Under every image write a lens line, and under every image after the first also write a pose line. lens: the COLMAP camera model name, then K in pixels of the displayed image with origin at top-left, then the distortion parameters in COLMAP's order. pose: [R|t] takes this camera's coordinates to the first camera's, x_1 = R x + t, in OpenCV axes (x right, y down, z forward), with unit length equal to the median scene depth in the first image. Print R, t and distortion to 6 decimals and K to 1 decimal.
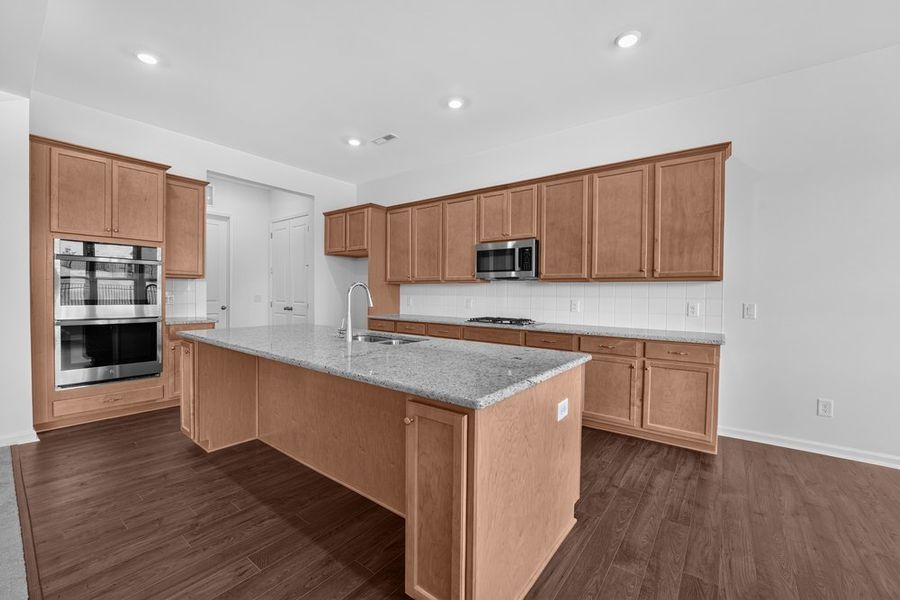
lens RADIAL K [[364.5, 0, 450.0], [0, 364.5, 300.0], [0, 0, 1]] dist [-0.024039, -0.000116]
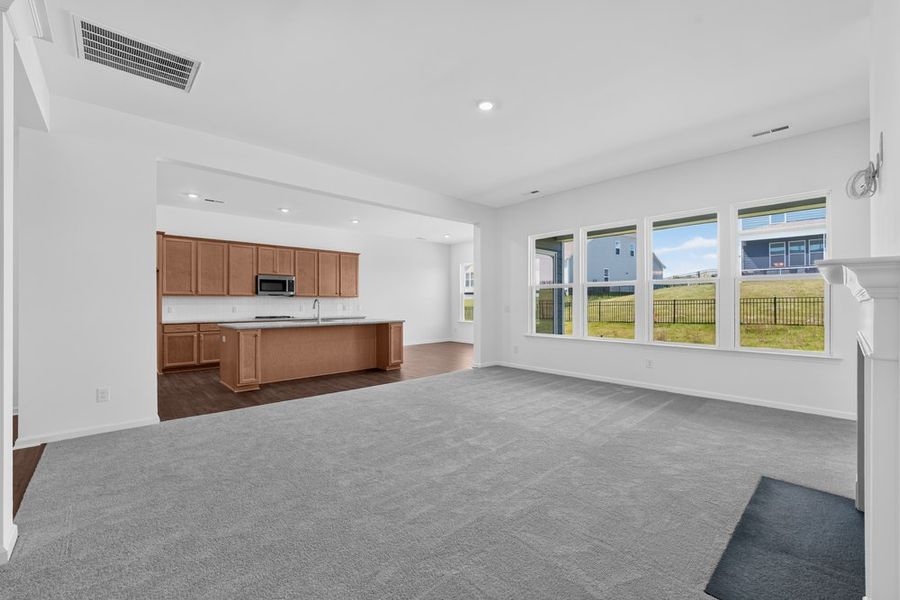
lens RADIAL K [[364.5, 0, 450.0], [0, 364.5, 300.0], [0, 0, 1]] dist [-0.024039, -0.000116]
pose [[0.165692, -0.005982, 0.986159, -1.657505], [0.021810, 0.999759, 0.002400, -0.018367], [-0.985936, 0.021111, 0.165782, -0.219688]]
